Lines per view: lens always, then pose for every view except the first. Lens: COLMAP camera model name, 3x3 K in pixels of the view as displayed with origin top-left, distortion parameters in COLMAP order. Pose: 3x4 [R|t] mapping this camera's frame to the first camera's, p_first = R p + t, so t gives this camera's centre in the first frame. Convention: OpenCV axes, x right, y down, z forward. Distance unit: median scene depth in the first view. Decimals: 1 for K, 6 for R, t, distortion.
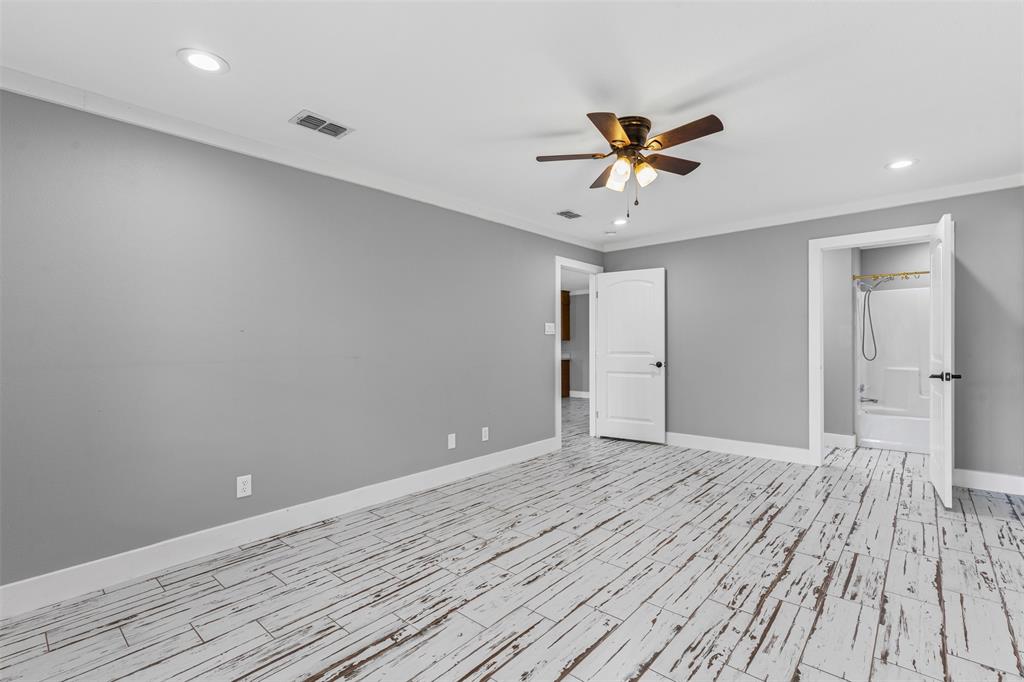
lens RADIAL K [[457.2, 0, 512.9], [0, 457.2, 339.3], [0, 0, 1]] dist [-0.000250, -0.000276]
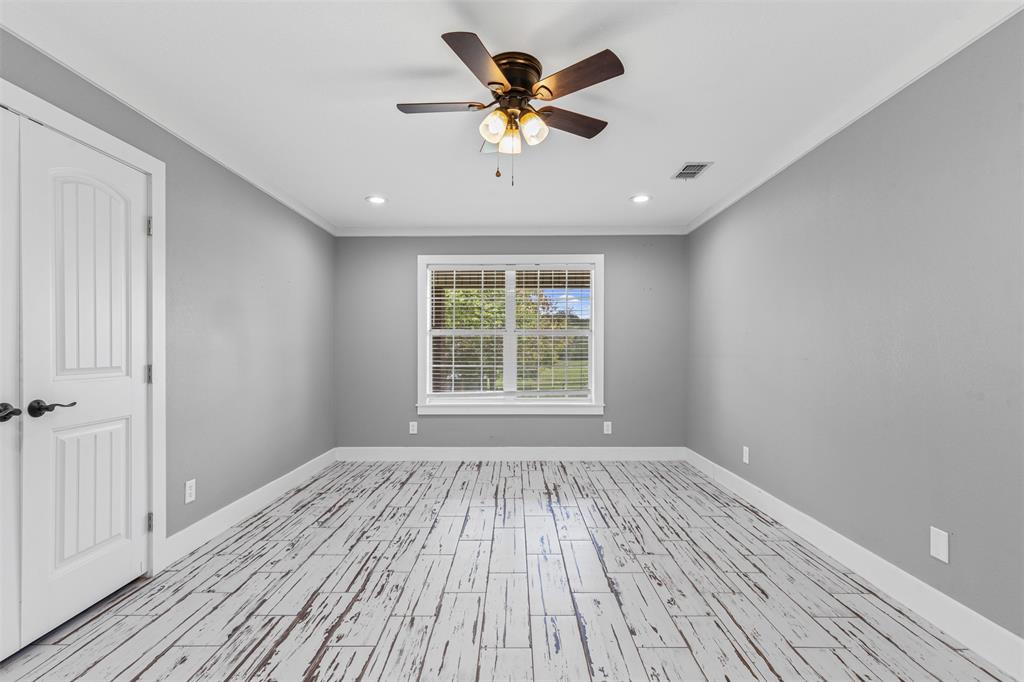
lens RADIAL K [[457.2, 0, 511.8], [0, 457.2, 344.8], [0, 0, 1]] dist [-0.000250, -0.000276]
pose [[-0.743807, 0.008918, -0.668335, 0.895869], [0.018046, 0.999814, -0.006744, 0.015257], [0.668151, -0.017077, -0.743830, 1.828718]]
